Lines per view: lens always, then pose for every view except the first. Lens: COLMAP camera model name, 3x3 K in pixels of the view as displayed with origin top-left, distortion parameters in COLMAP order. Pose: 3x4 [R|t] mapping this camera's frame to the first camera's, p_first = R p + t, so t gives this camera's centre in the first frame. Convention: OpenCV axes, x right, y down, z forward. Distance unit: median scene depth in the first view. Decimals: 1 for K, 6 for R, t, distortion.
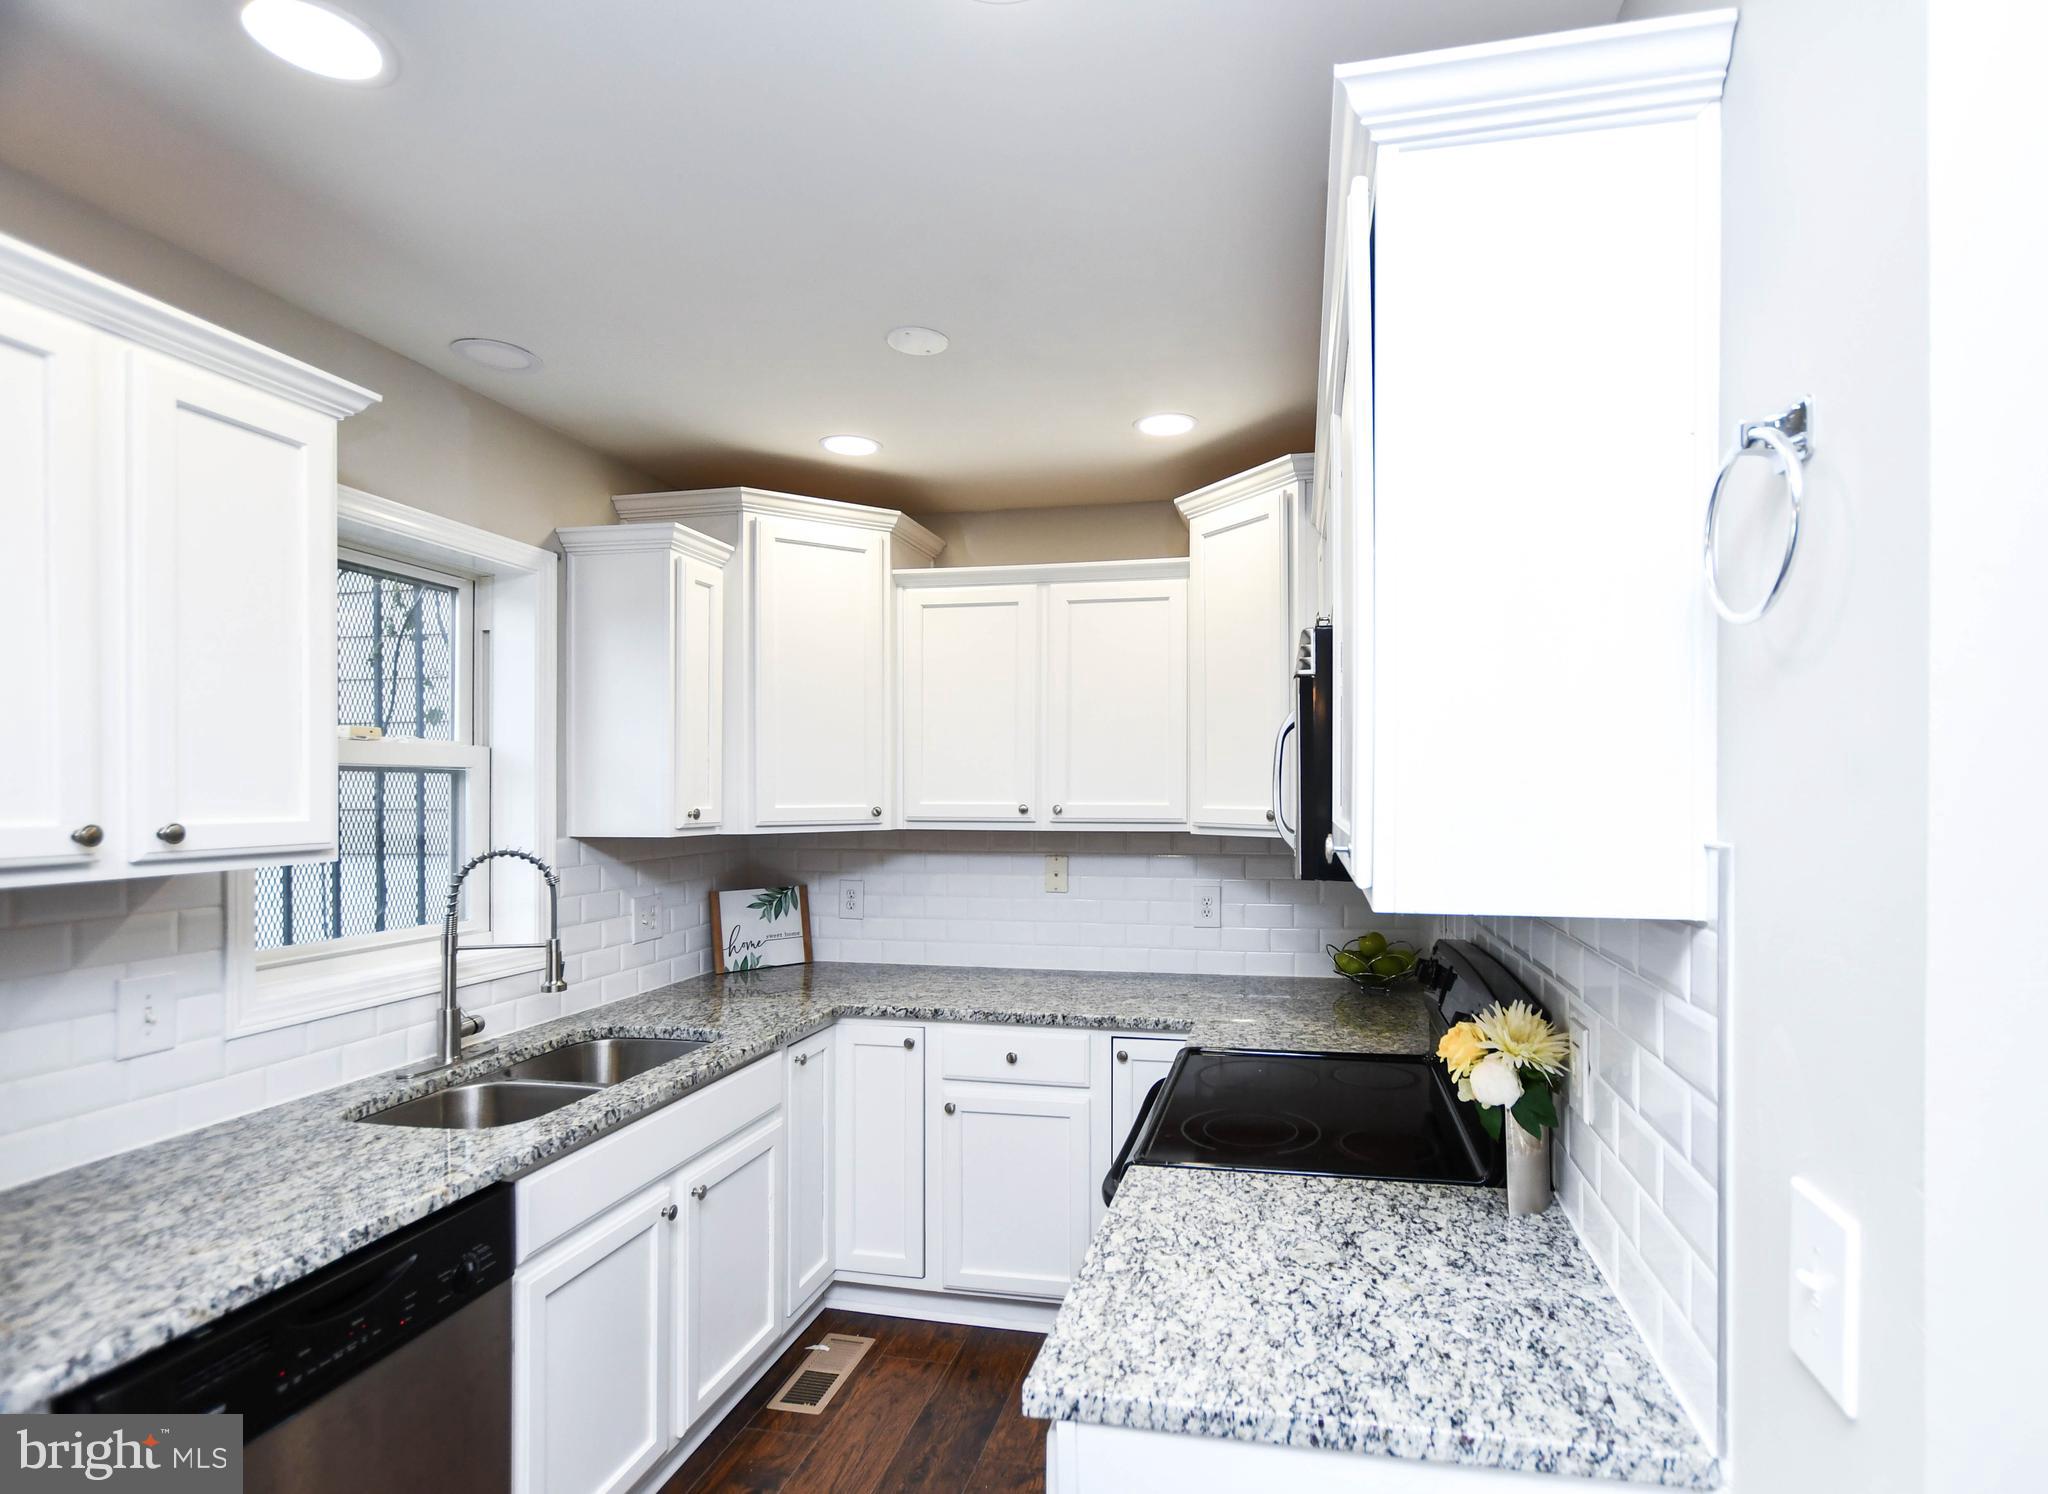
lens RADIAL K [[1039.8, 0, 1118.5], [0, 1039.8, 788.4], [0, 0, 1]] dist [-0.003420, 0.000287]
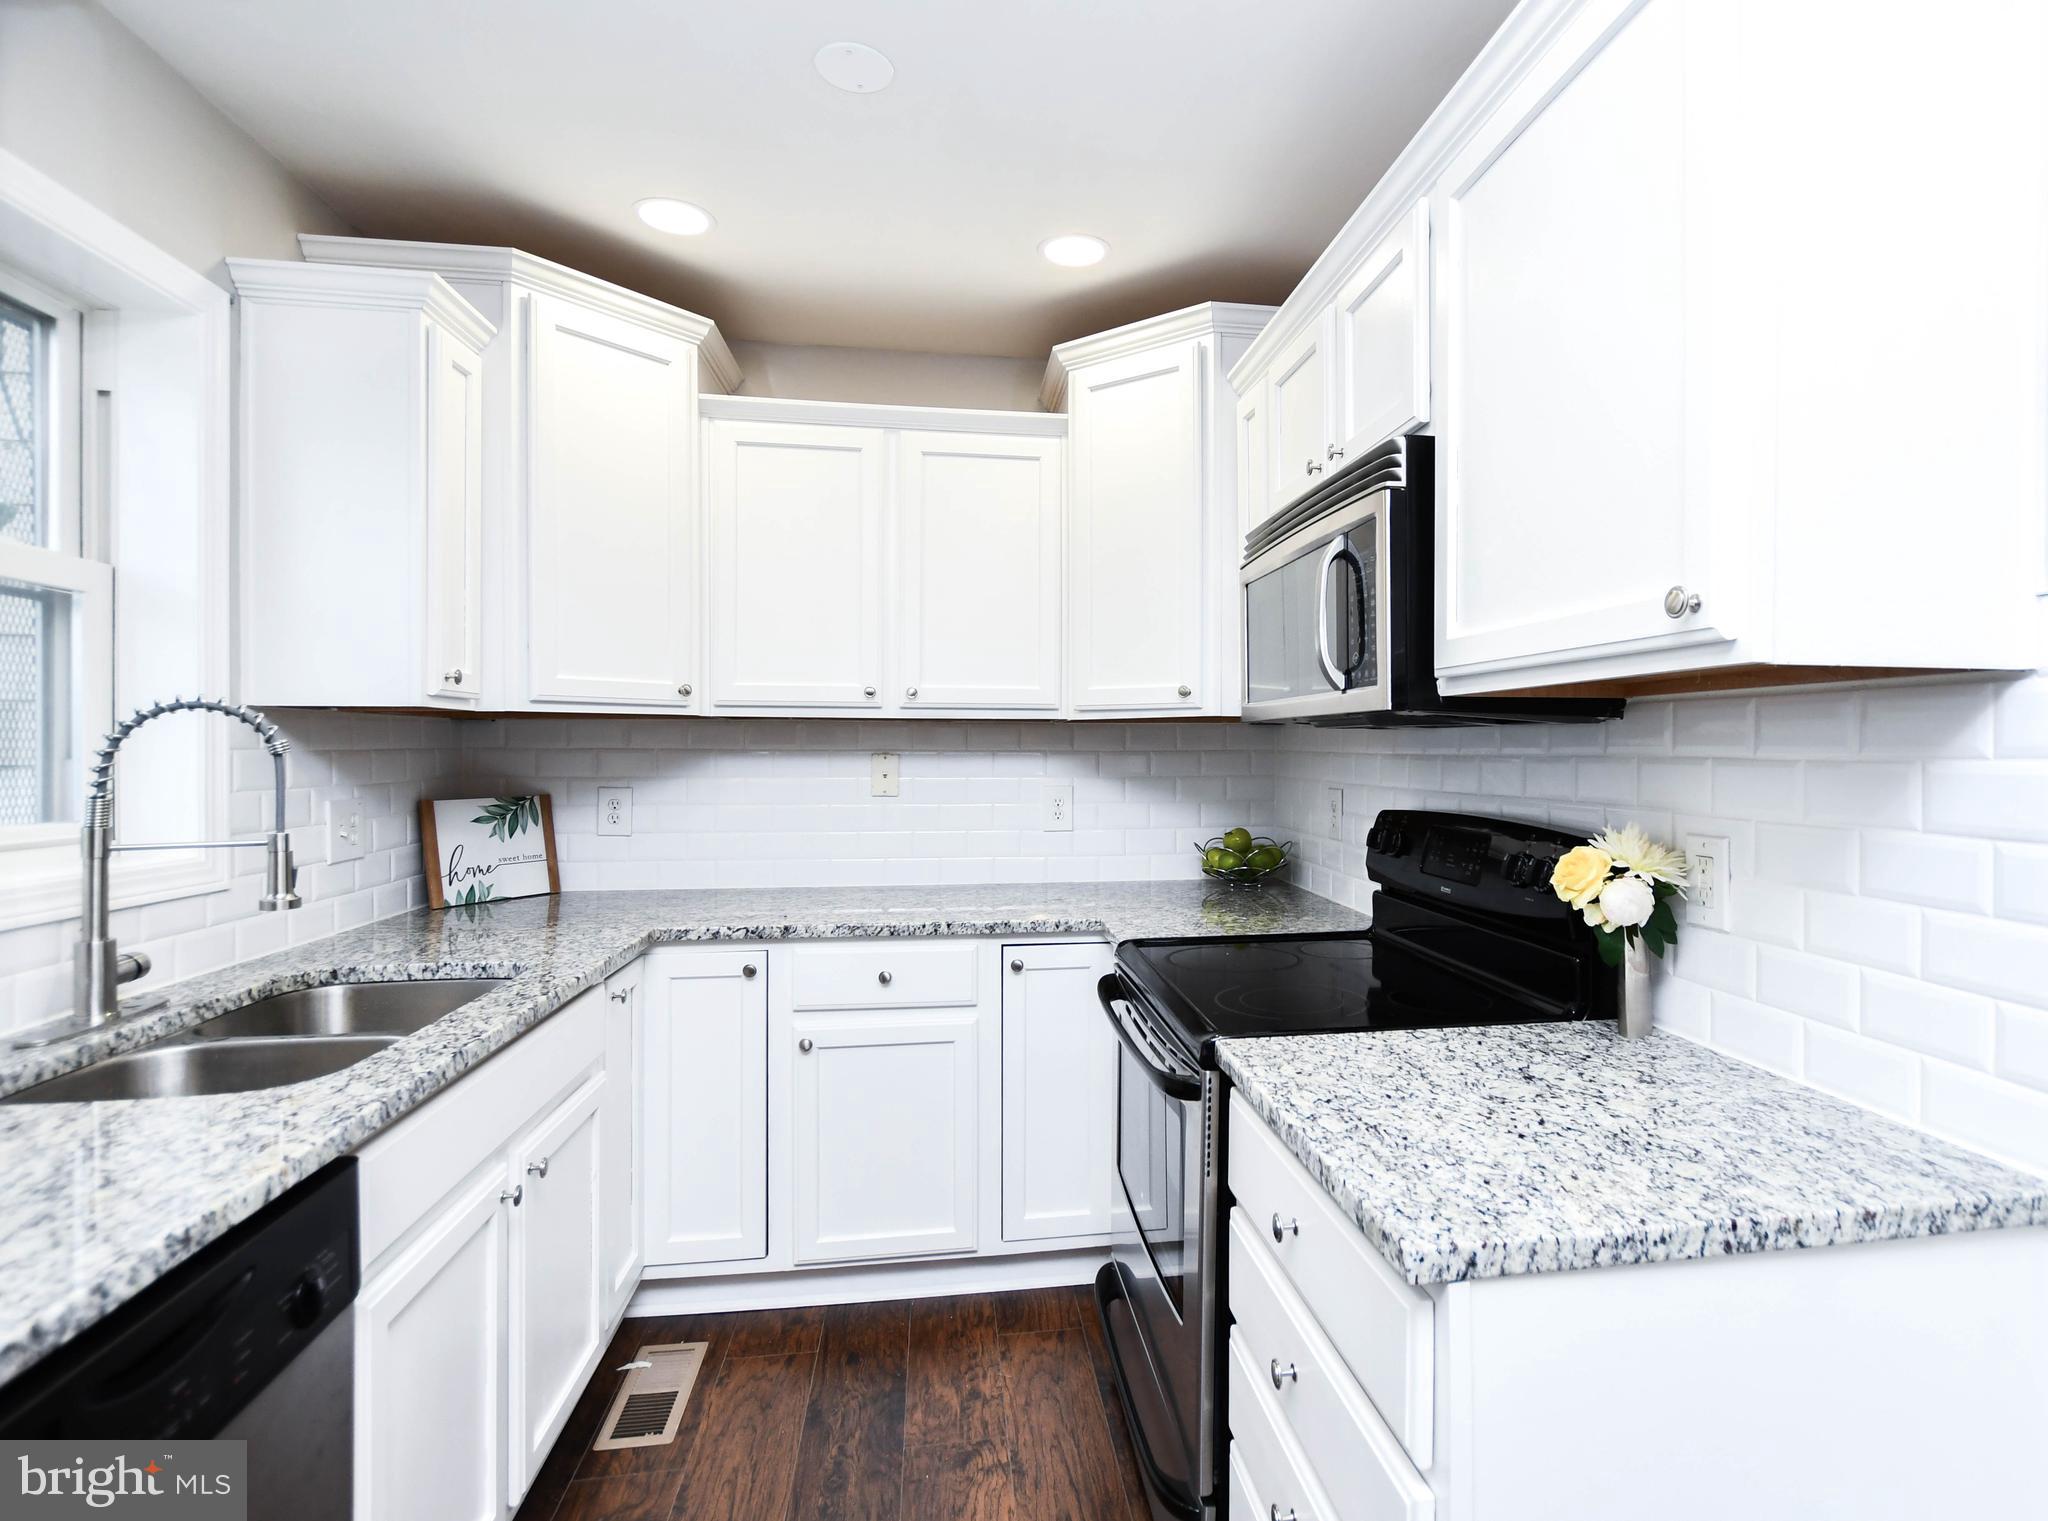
lens RADIAL K [[1073.4, 0, 1139.8], [0, 1073.4, 752.0], [0, 0, 1]] dist [-0.004015, 0.000089]
pose [[0.936129, 0.000757, 0.351656, -0.265848], [-0.002623, 0.999985, 0.004831, 0.088016], [-0.351647, -0.005445, 0.936117, 0.140328]]
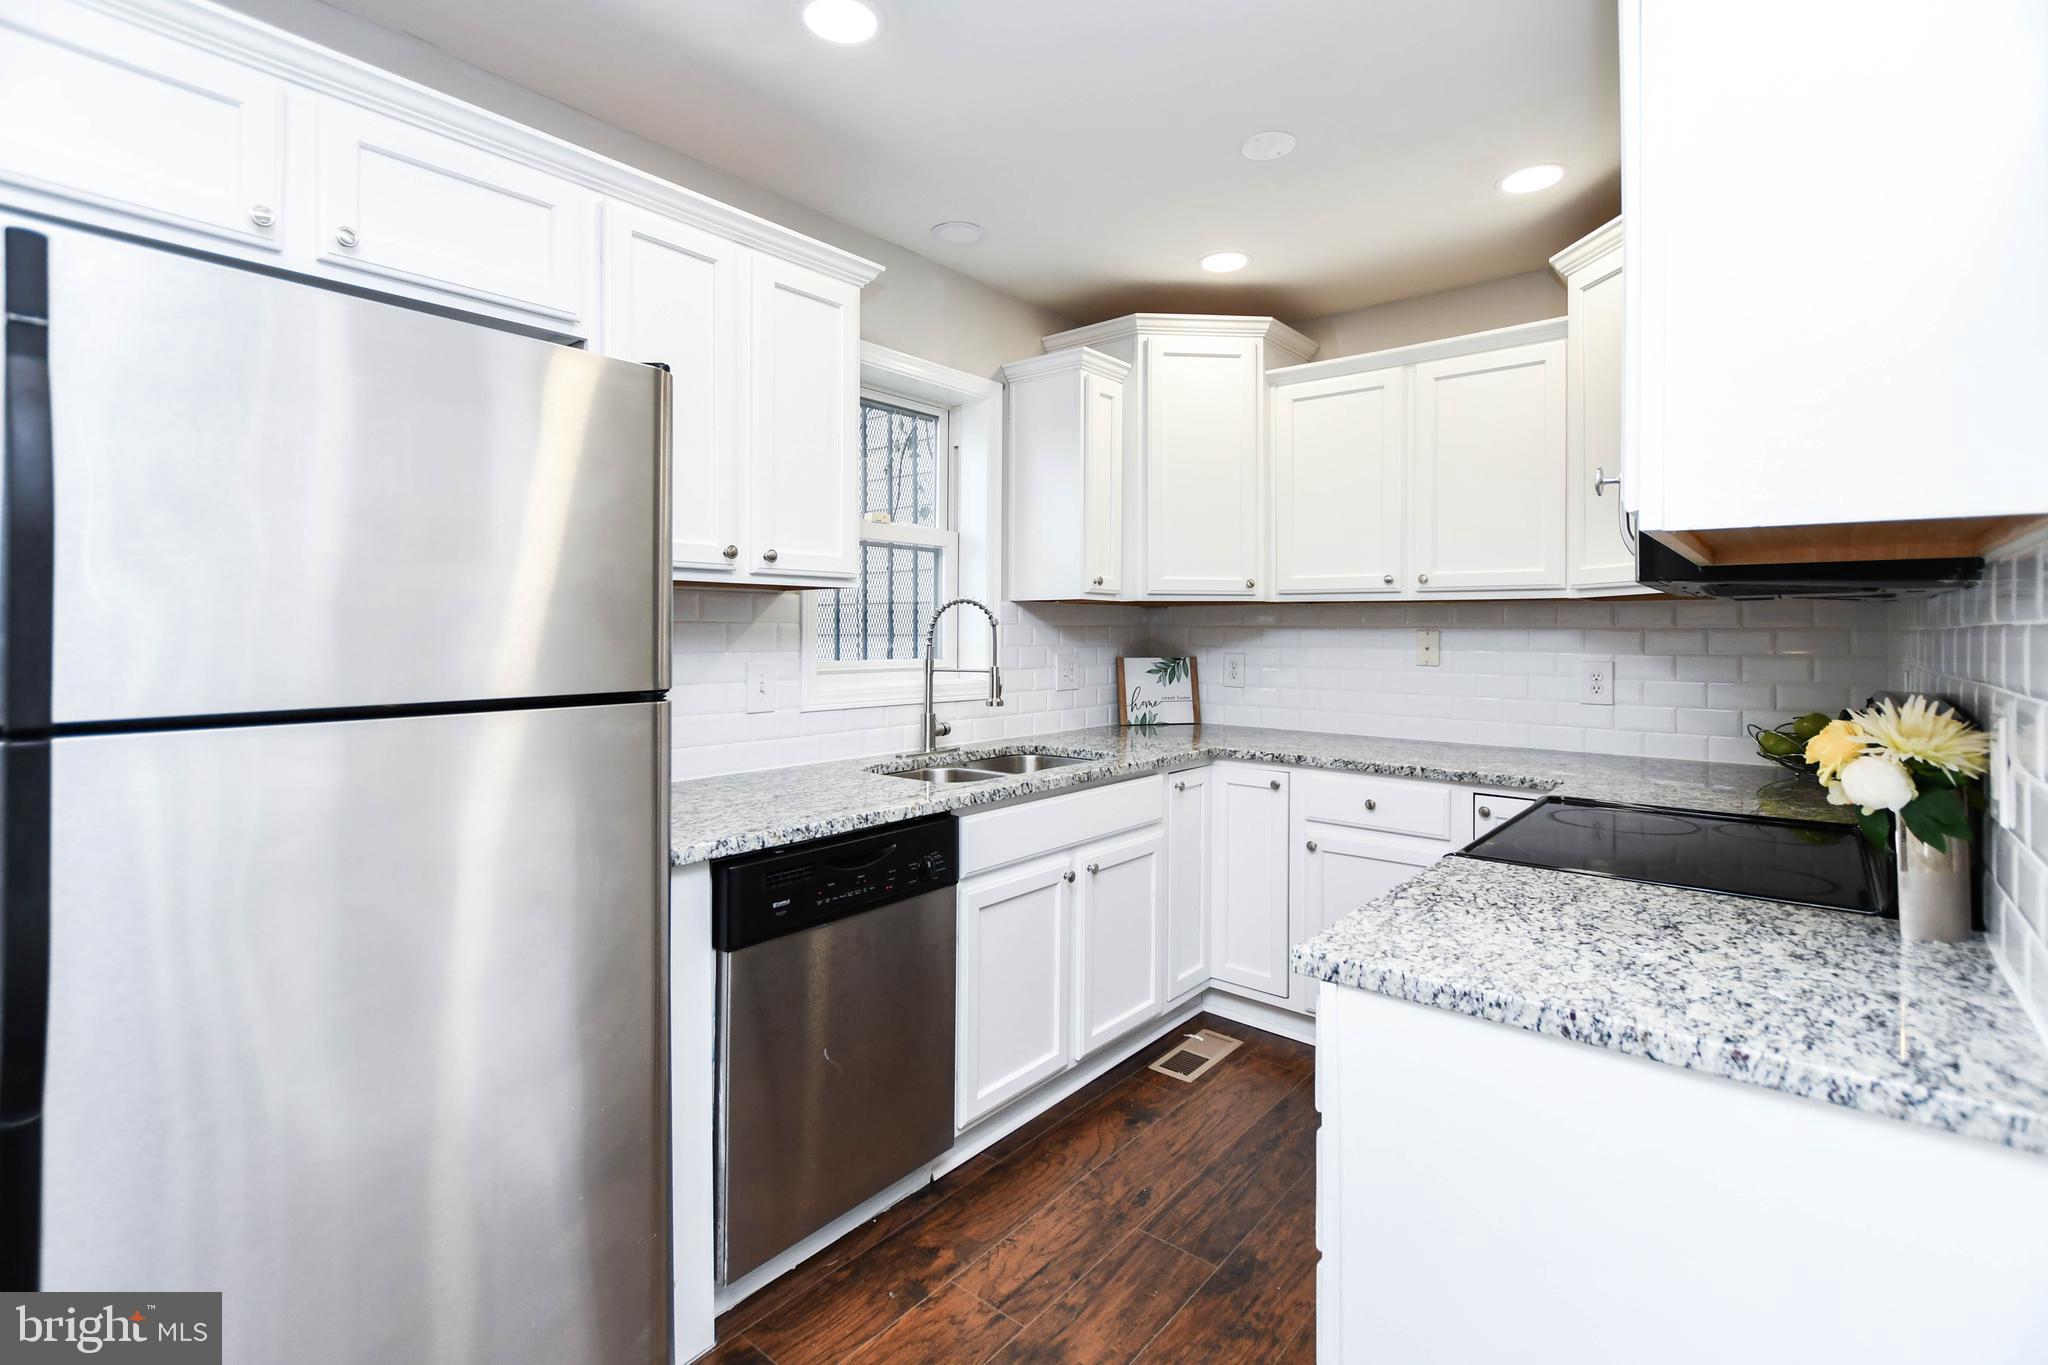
lens RADIAL K [[960.0, 0, 1006.5], [0, 960.0, 621.6], [0, 0, 1]] dist [-0.002734, 0.000714]
pose [[0.867225, 0.000146, -0.497916, 0.079361], [-0.004243, 0.999966, -0.007098, 0.097939], [0.497898, 0.008268, 0.867196, -0.054556]]
